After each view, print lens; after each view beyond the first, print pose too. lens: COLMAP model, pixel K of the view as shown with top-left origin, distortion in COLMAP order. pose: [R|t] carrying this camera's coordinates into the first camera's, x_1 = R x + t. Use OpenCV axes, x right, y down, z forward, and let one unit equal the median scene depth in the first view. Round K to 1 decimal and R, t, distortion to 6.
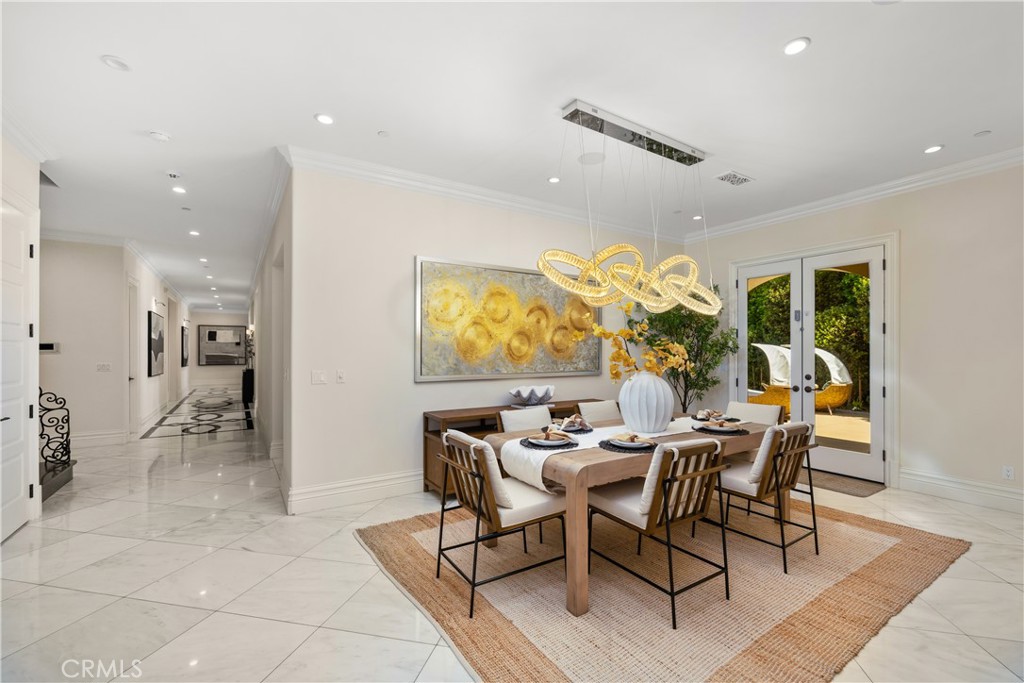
lens RADIAL K [[433.2, 0, 515.9], [0, 433.2, 347.8], [0, 0, 1]] dist [0.004554, 0.000345]
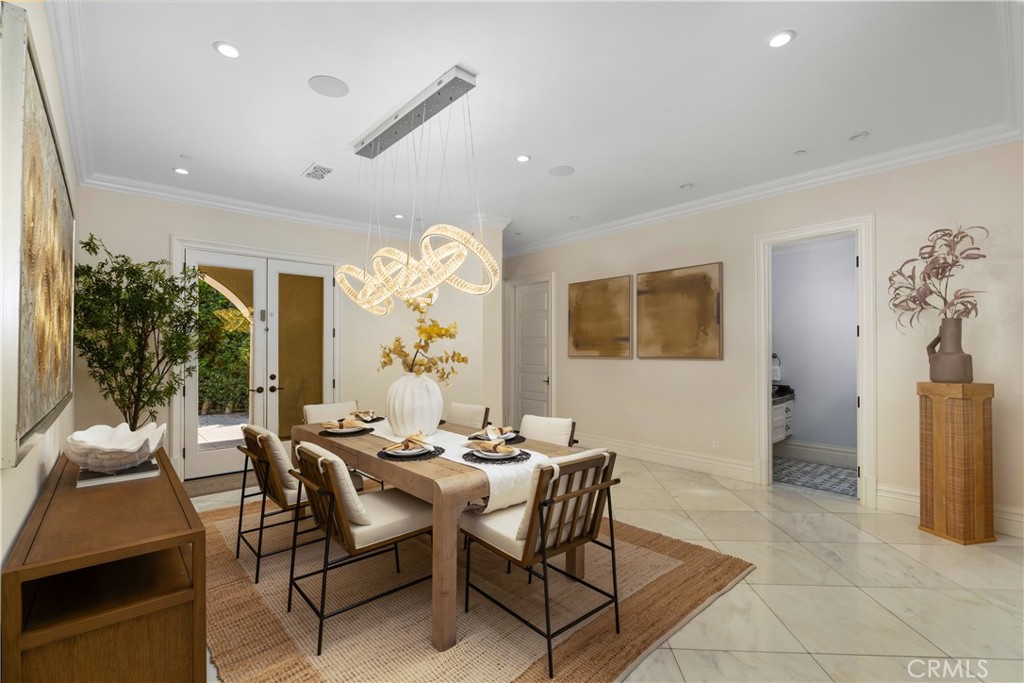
lens RADIAL K [[461.2, 0, 503.3], [0, 461.2, 342.7], [0, 0, 1]] dist [-0.003884, 0.001080]
pose [[-0.134097, 0.015742, 0.990843, -0.498480], [-0.003165, 0.999862, -0.016314, 0.003363], [-0.990963, -0.005324, -0.134029, 0.652417]]
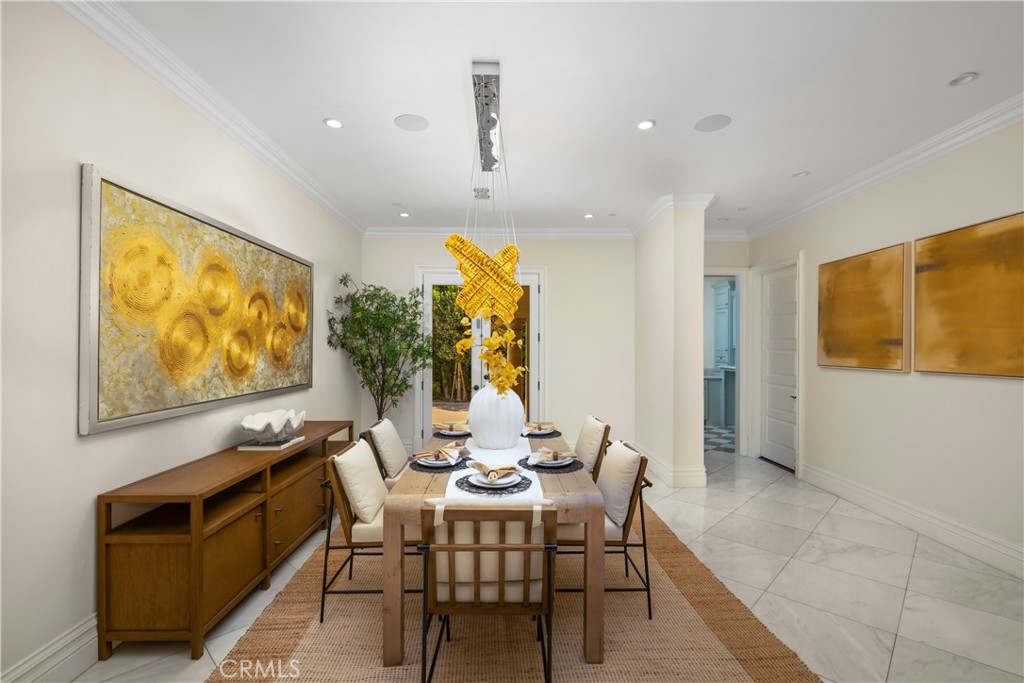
lens RADIAL K [[461.2, 0, 505.5], [0, 461.2, 343.3], [0, 0, 1]] dist [-0.003884, 0.001080]
pose [[0.537539, 0.007839, 0.843202, -0.362468], [-0.004966, 0.999969, -0.006131, -0.016867], [-0.843224, -0.000892, 0.537562, 0.313928]]
